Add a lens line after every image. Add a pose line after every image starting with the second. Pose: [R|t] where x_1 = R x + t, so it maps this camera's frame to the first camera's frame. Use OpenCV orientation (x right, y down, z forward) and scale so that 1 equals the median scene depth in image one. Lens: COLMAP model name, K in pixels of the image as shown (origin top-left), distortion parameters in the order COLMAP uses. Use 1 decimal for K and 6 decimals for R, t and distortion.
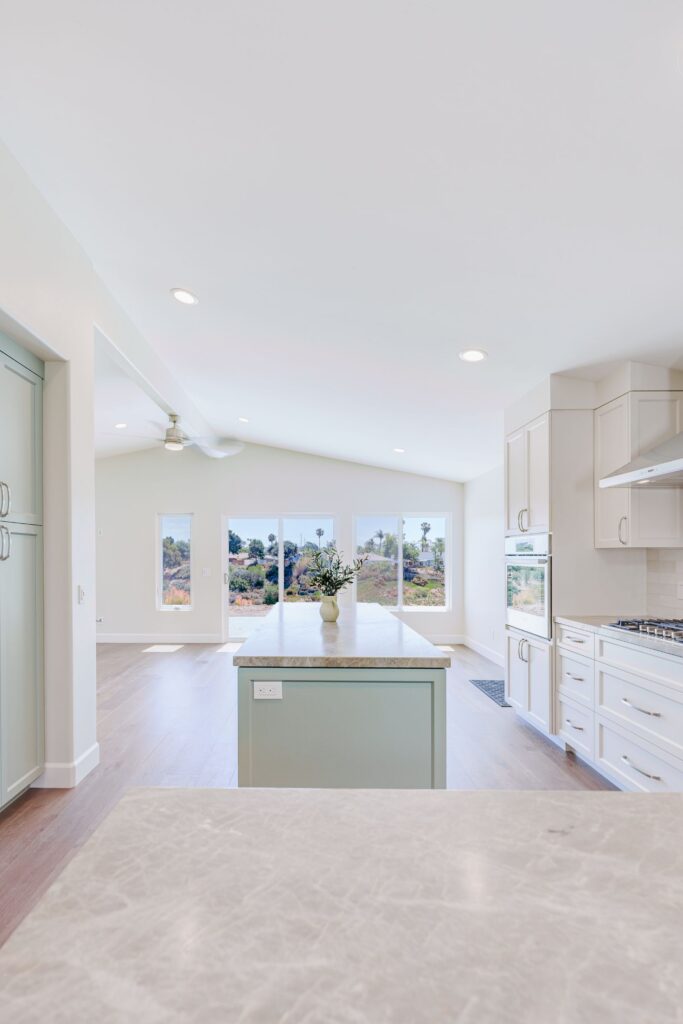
lens RADIAL K [[500.7, 0, 308.8], [0, 500.7, 553.0], [0, 0, 1]] dist [-0.005211, -0.000143]
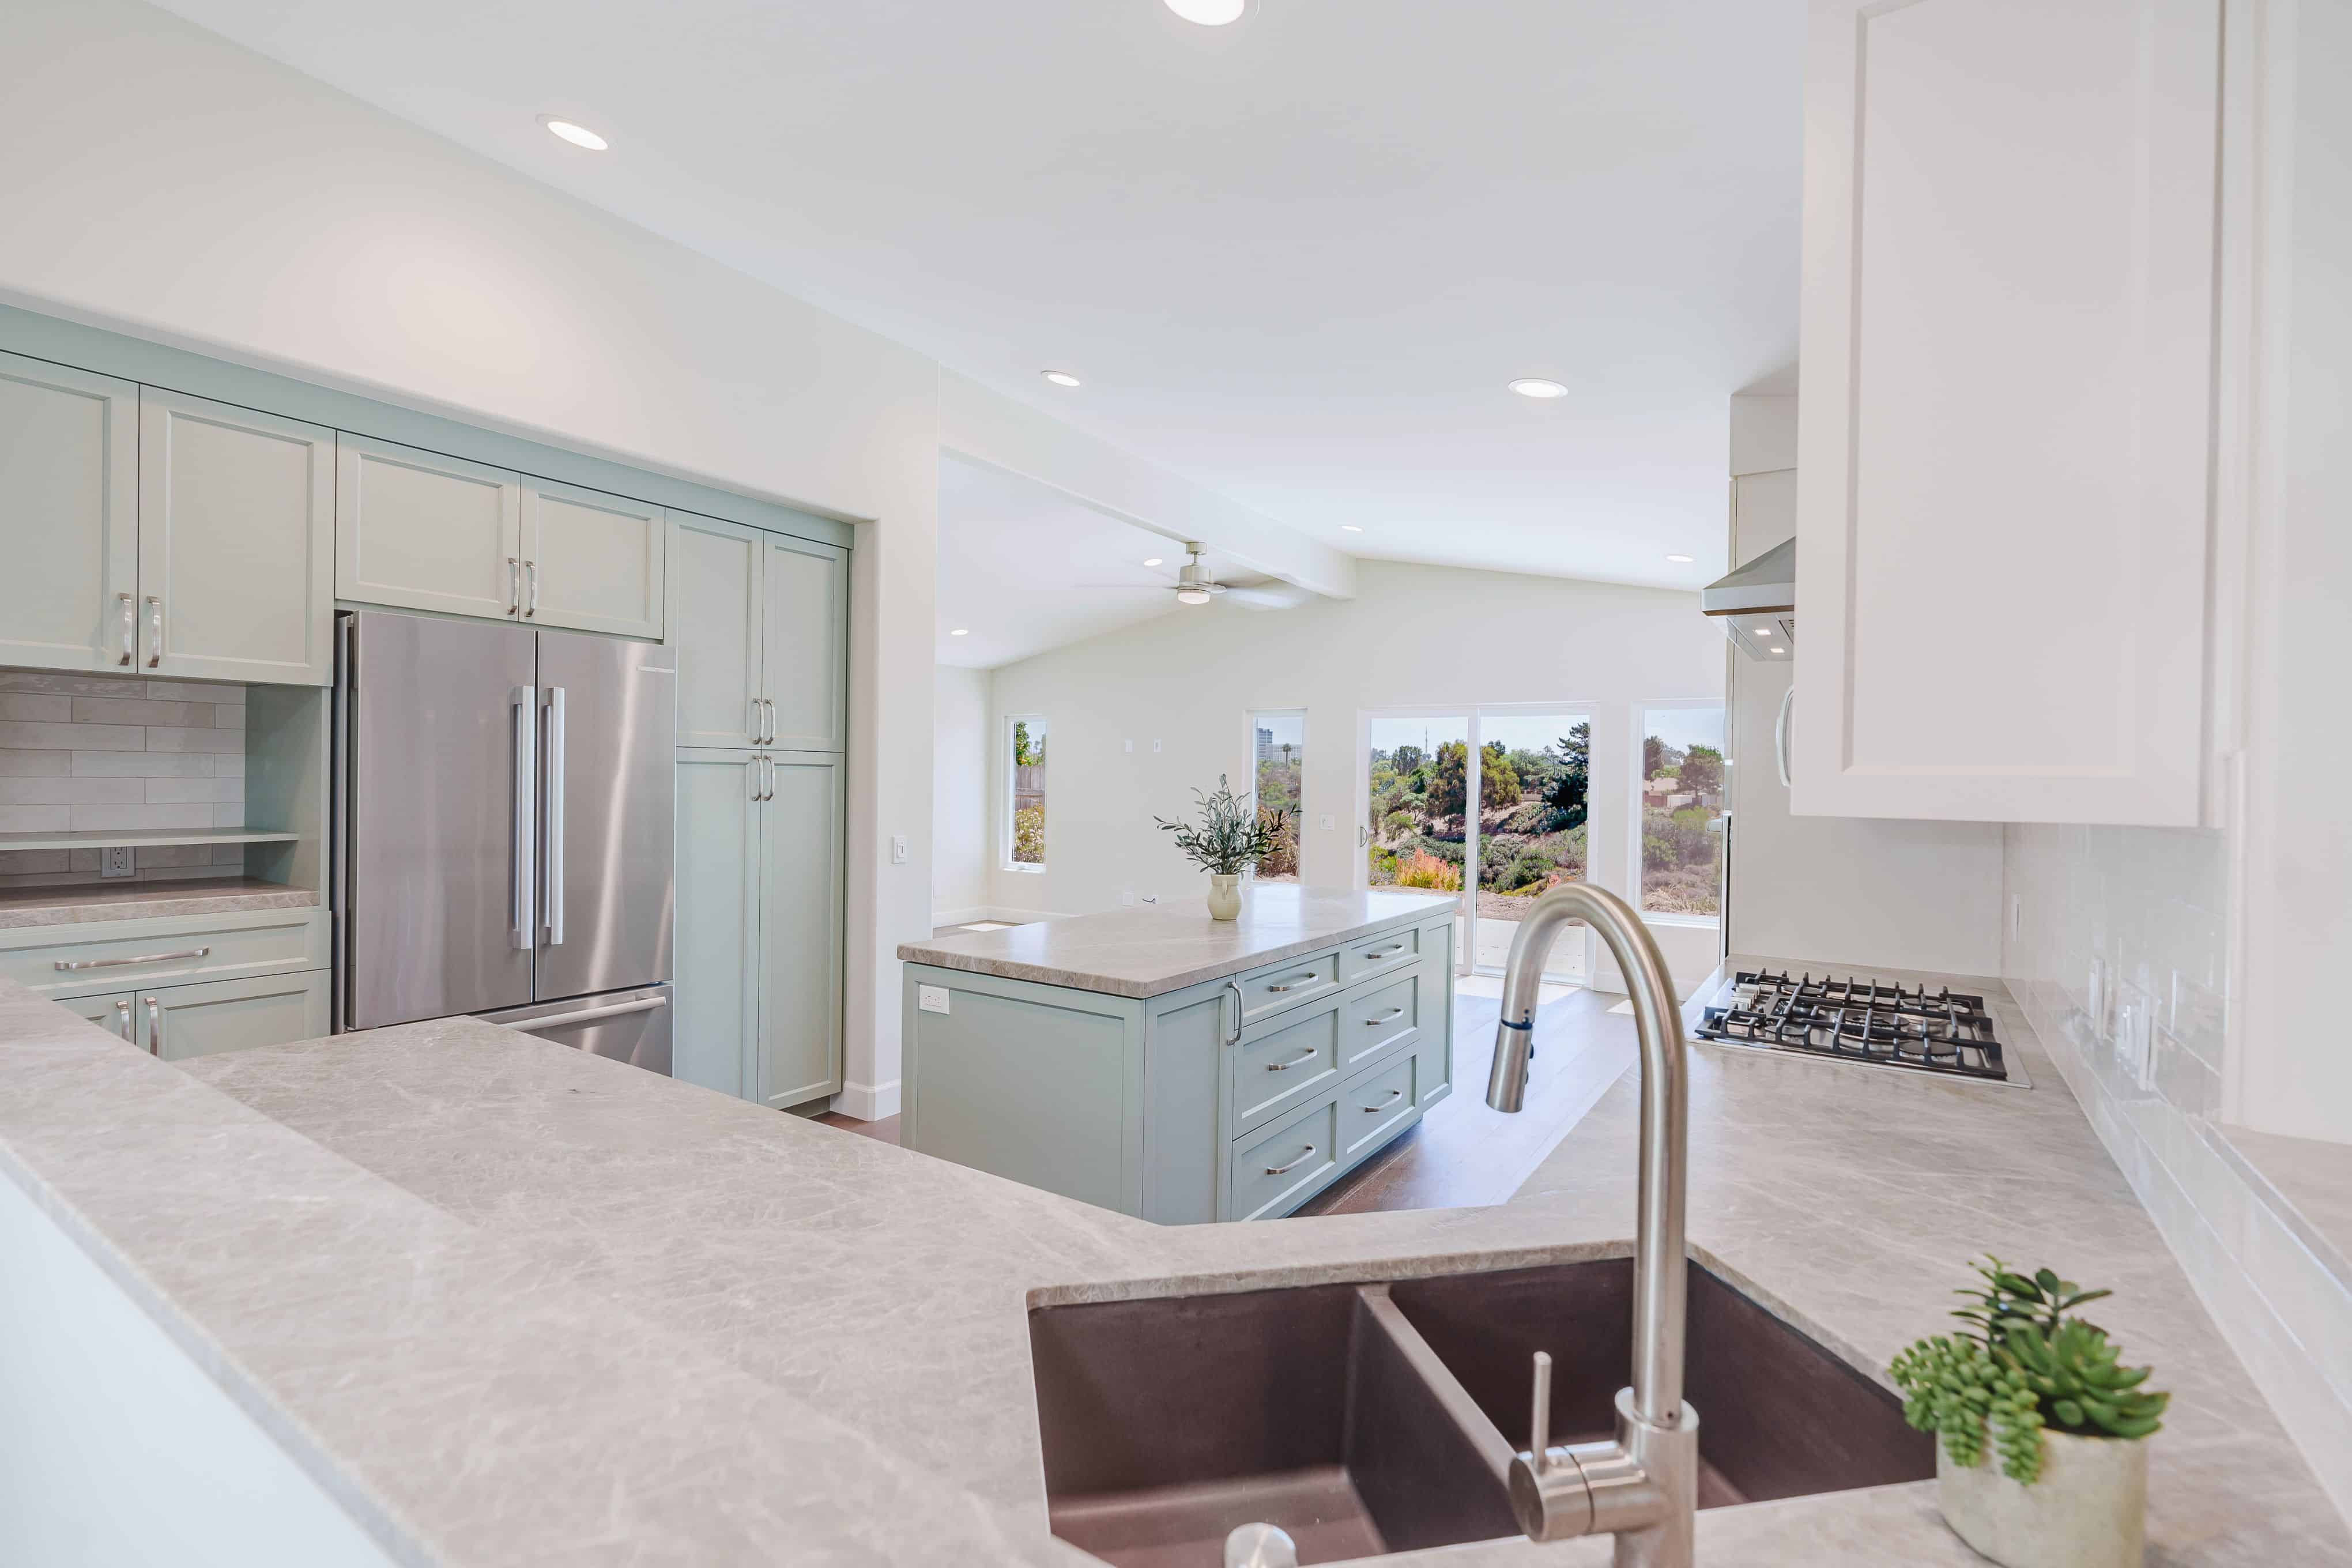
lens RADIAL K [[1075.7, 0, 1176.0], [0, 1075.7, 784.0], [0, 0, 1]] dist [-0.003266, -0.000186]
pose [[0.843073, 0.016438, -0.537548, 0.582263], [-0.012416, 0.999861, 0.011103, -0.026740], [0.537656, -0.002686, 0.843160, -0.046492]]
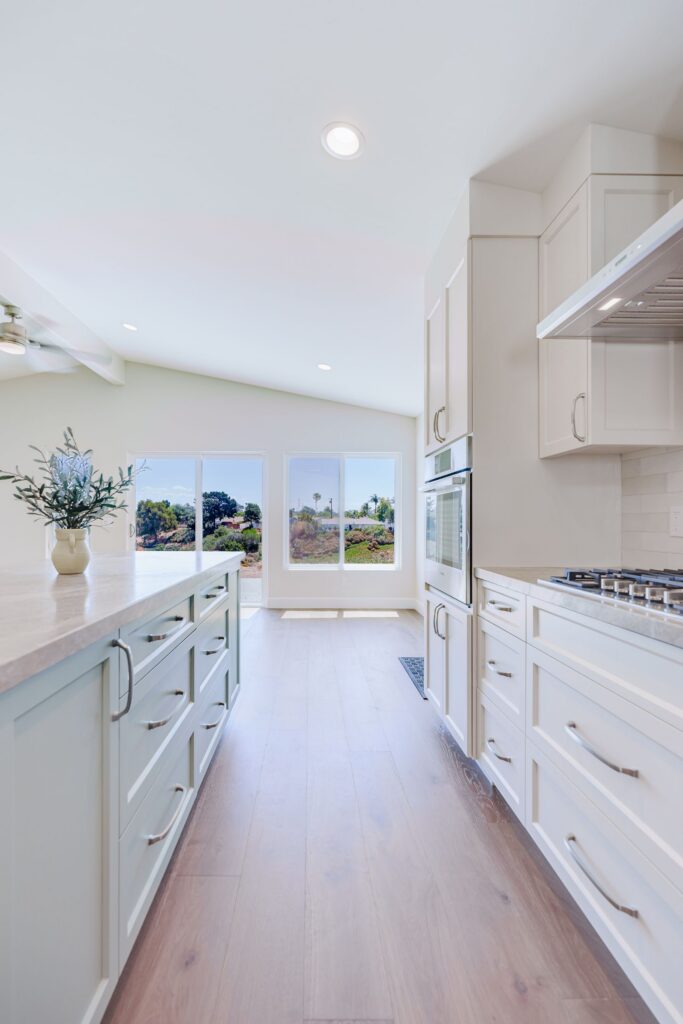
lens RADIAL K [[492.4, 0, 320.6], [0, 492.4, 515.3], [0, 0, 1]] dist [-0.002480, -0.000244]
pose [[0.999594, 0.000514, 0.028487, 0.279559], [-0.000397, 0.999991, -0.004116, 0.063628], [-0.028489, 0.004103, 0.999586, 0.390686]]
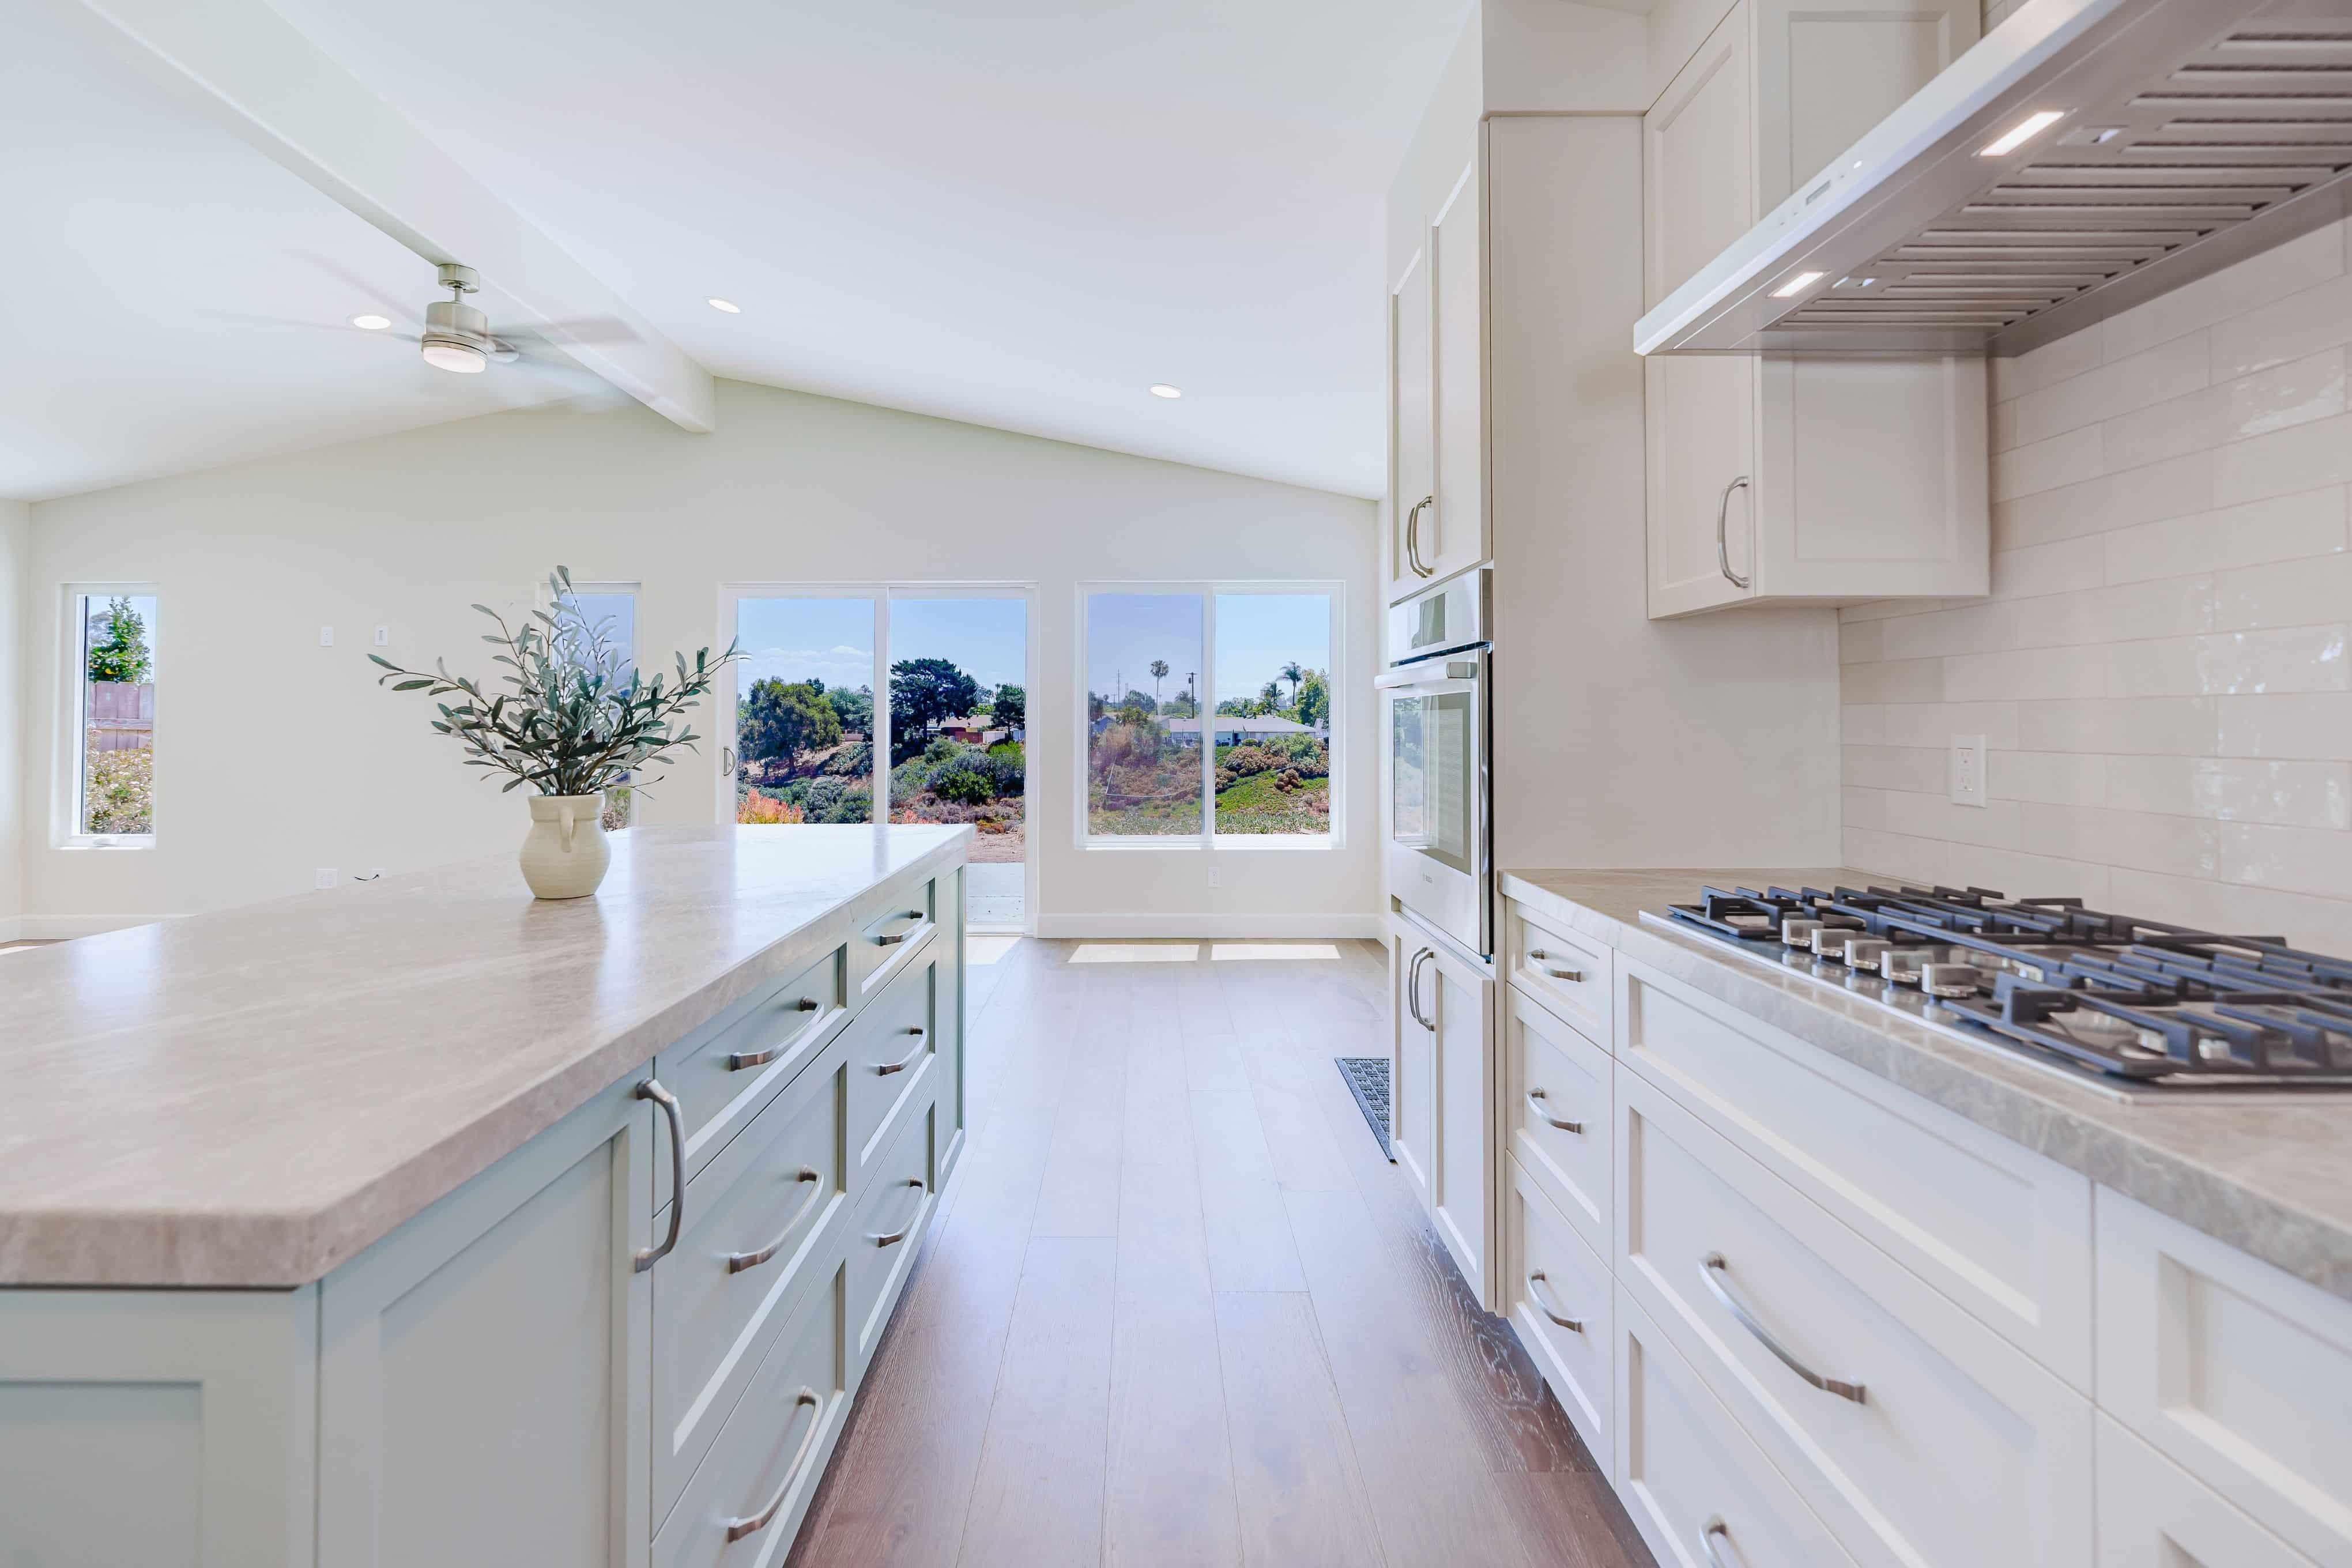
lens RADIAL K [[1127.2, 0, 1147.6], [0, 1127.2, 701.6], [0, 0, 1]] dist [-0.000757, 0.000463]
pose [[0.999940, -0.001550, 0.010847, 0.293988], [0.001690, 0.999915, -0.012896, 0.041101], [-0.010826, 0.012914, 0.999858, 0.392442]]
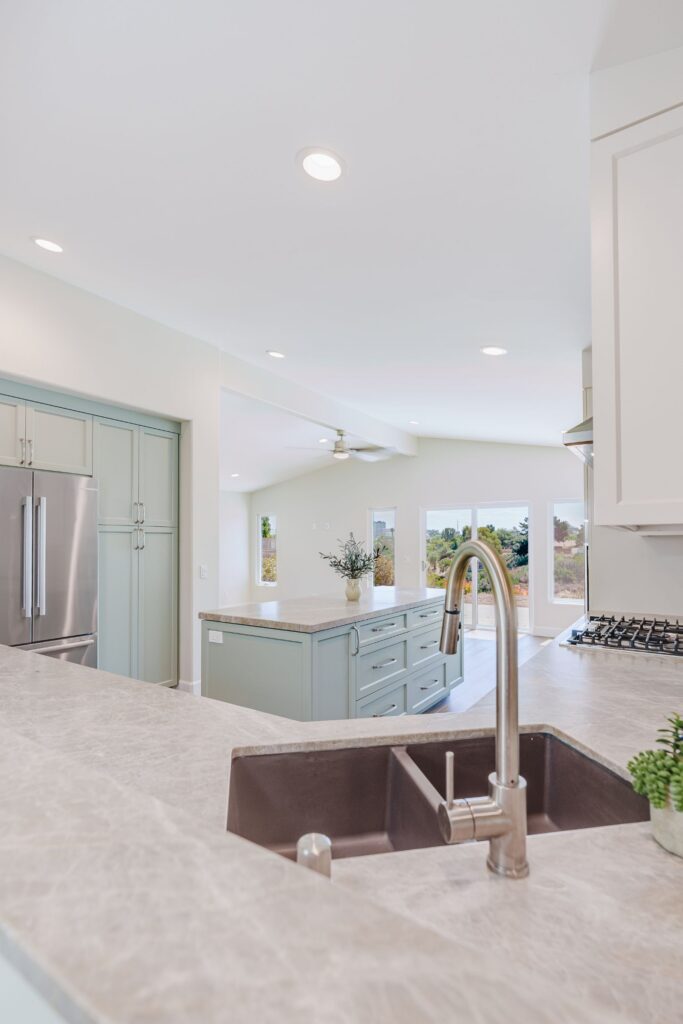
lens RADIAL K [[499.5, 0, 333.1], [0, 499.5, 534.5], [0, 0, 1]] dist [-0.001951, 0.000591]
pose [[0.834206, -0.015188, -0.551243, 0.604024], [0.007718, 0.999844, -0.015868, -0.003572], [0.551399, 0.008983, 0.834194, -0.032400]]
